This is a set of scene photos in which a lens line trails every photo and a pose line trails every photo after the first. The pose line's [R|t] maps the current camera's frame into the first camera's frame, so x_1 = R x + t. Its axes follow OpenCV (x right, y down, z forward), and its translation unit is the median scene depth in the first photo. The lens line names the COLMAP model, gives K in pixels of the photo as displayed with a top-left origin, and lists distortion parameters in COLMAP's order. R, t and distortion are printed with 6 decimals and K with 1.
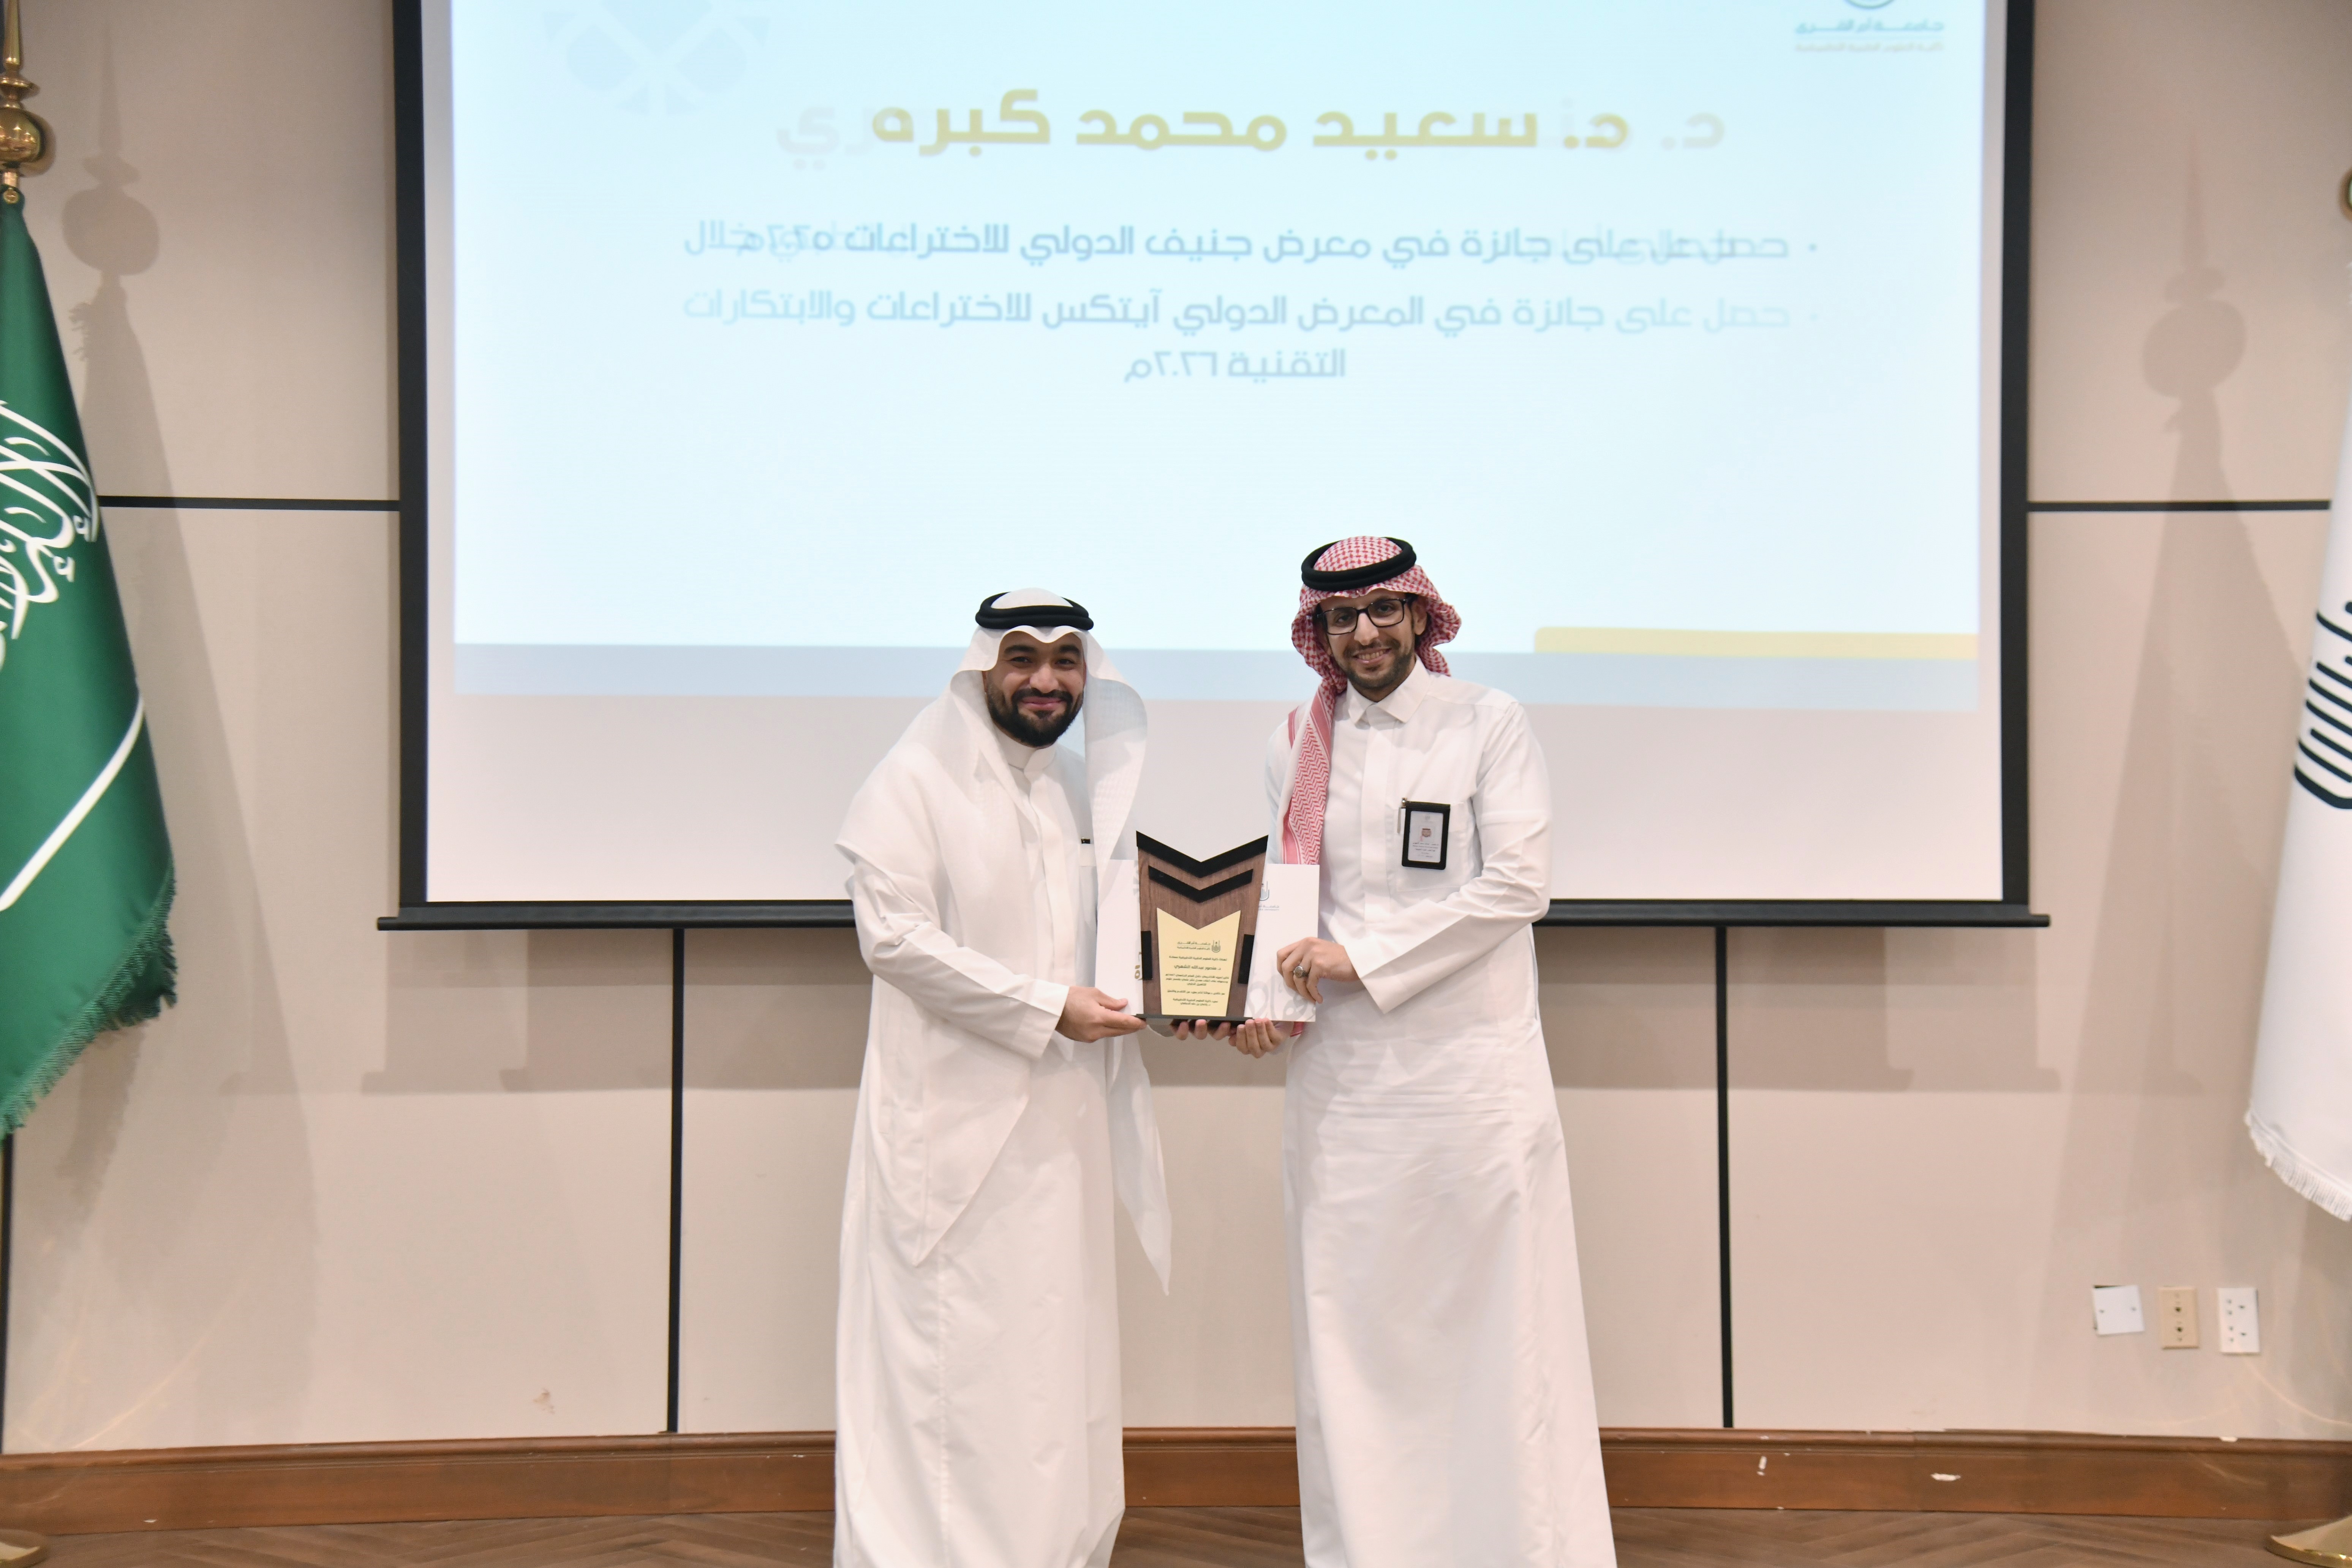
lens RADIAL K [[3291.3, 0, 1189.4], [0, 3291.3, 788.5], [0, 0, 1]] dist [0.228418, 0.314324]
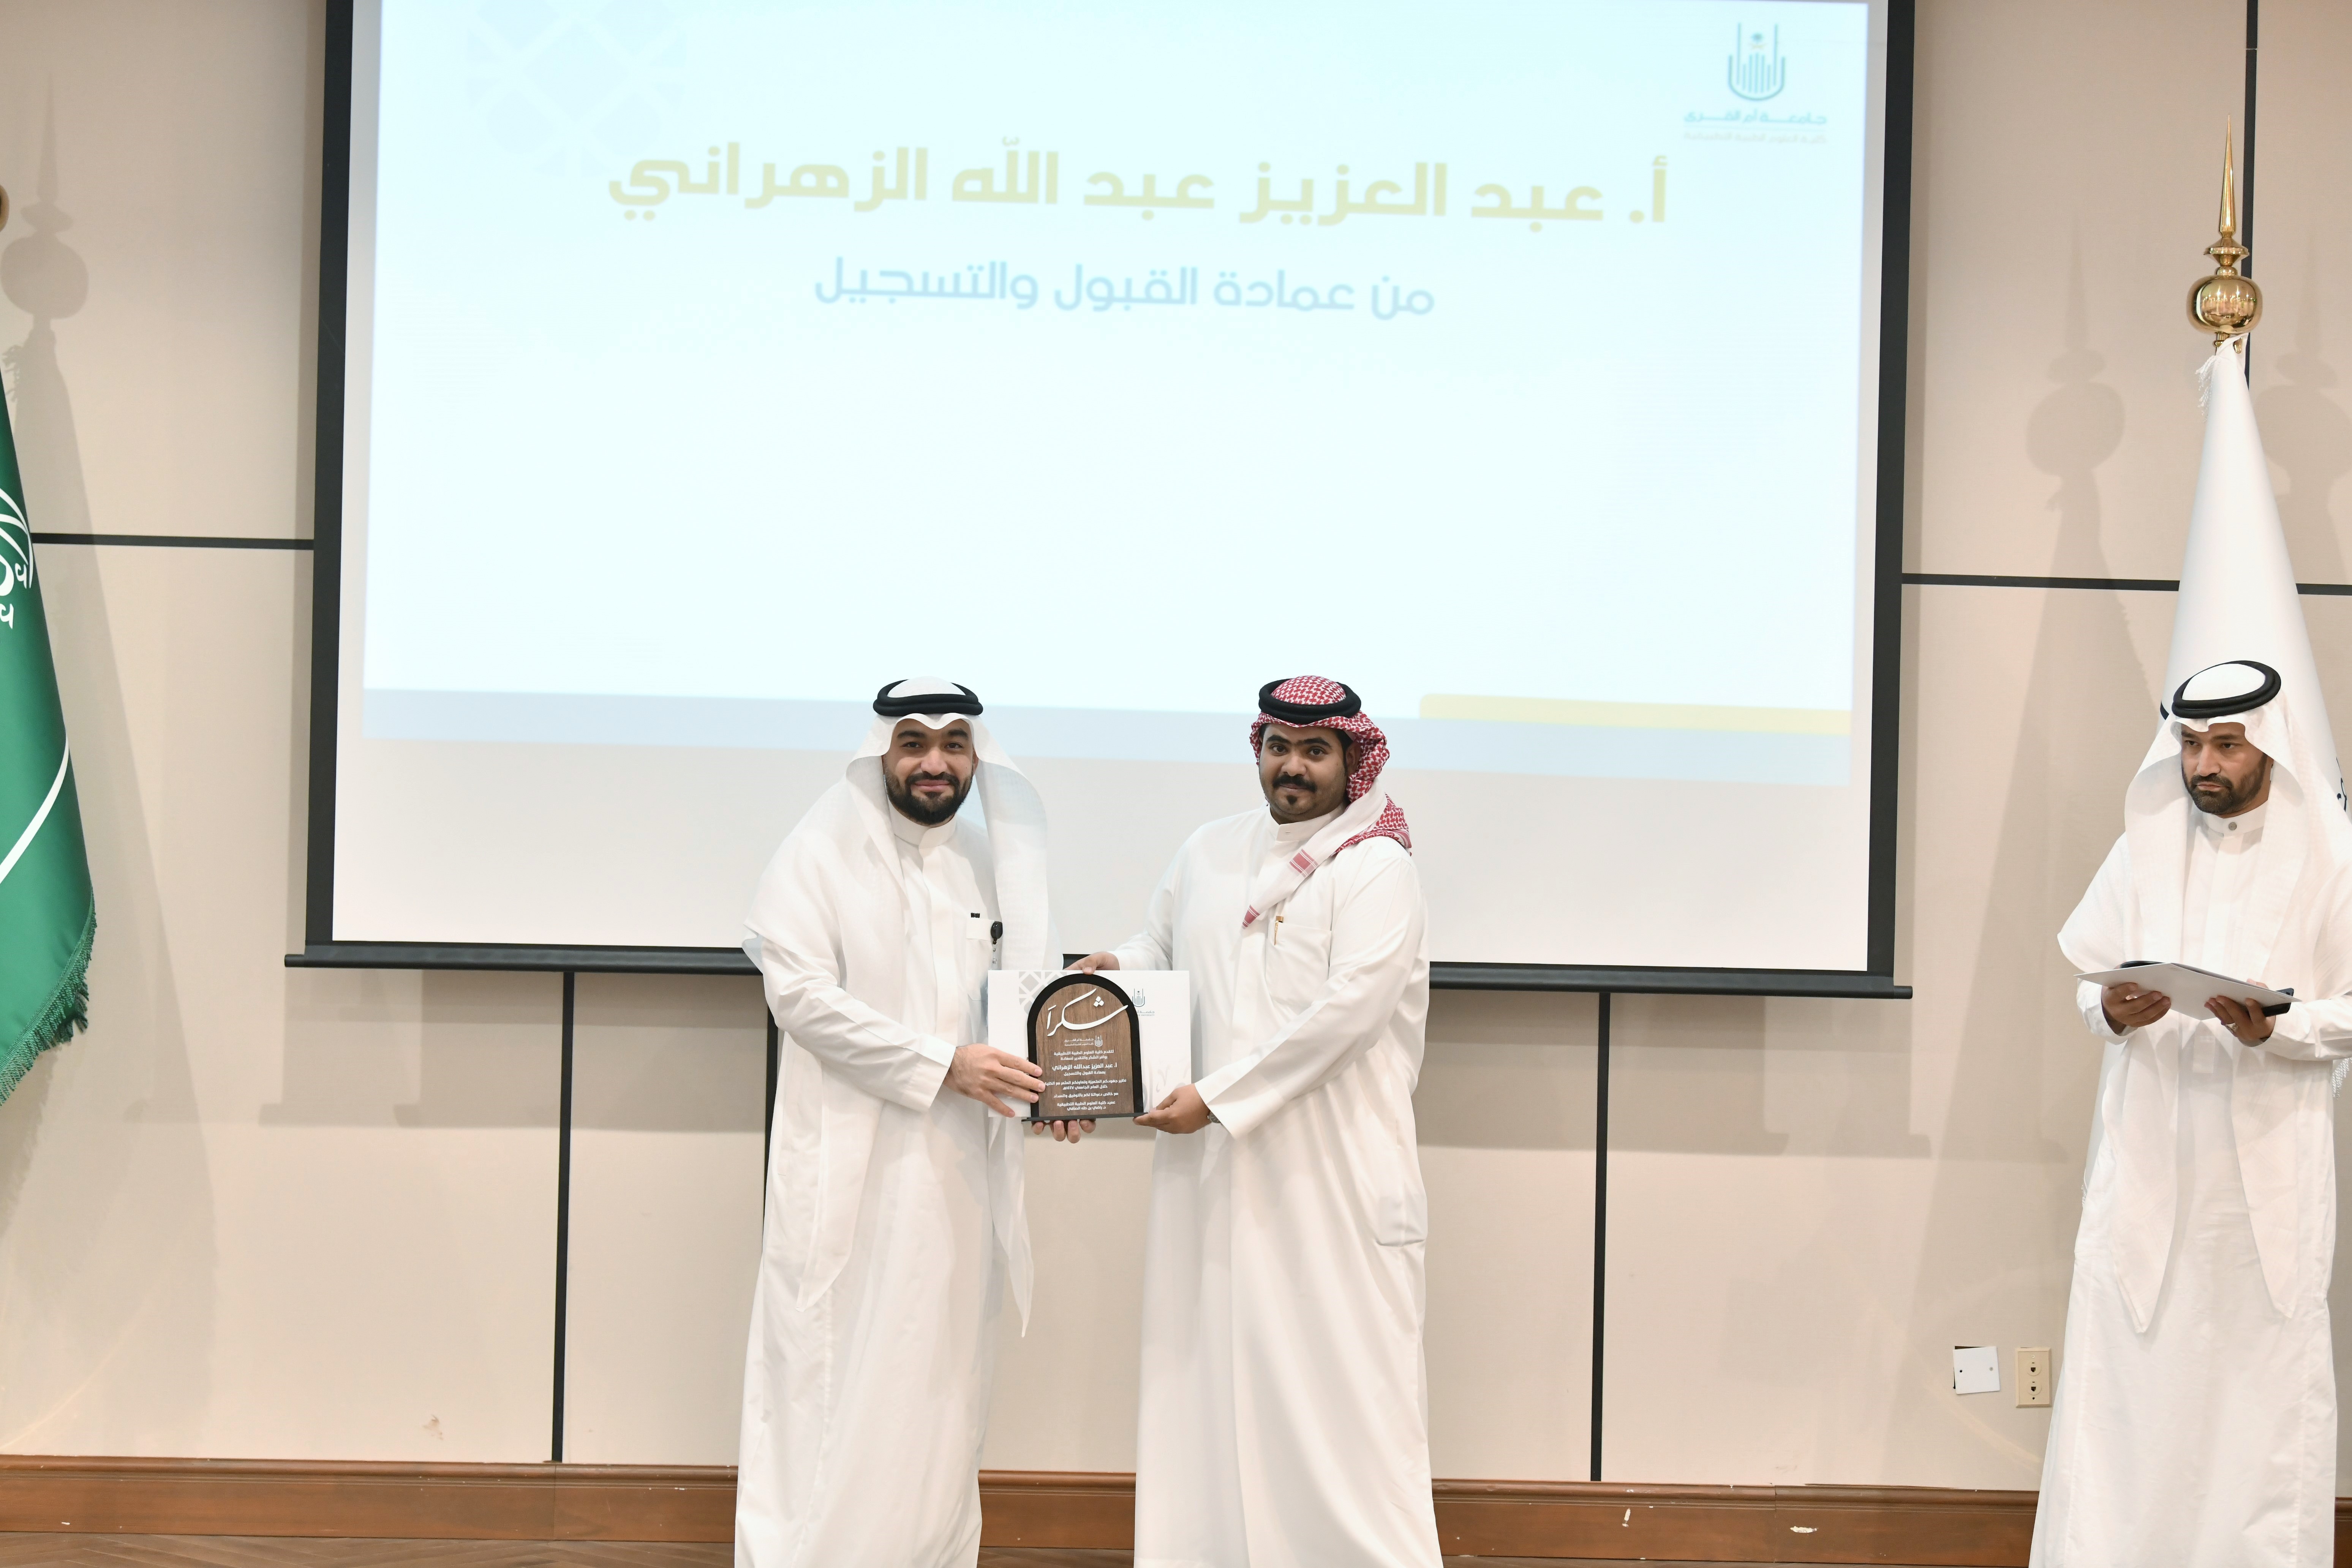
lens RADIAL K [[5119.8, 0, 1172.6], [0, 5119.8, 745.4], [0, 0, 1]] dist [0.109724, -0.571794]
pose [[0.999751, 0.022221, -0.002057, 0.031180], [-0.022175, 0.999553, 0.020027, -0.061363], [0.002501, -0.019976, 0.999797, -0.561999]]
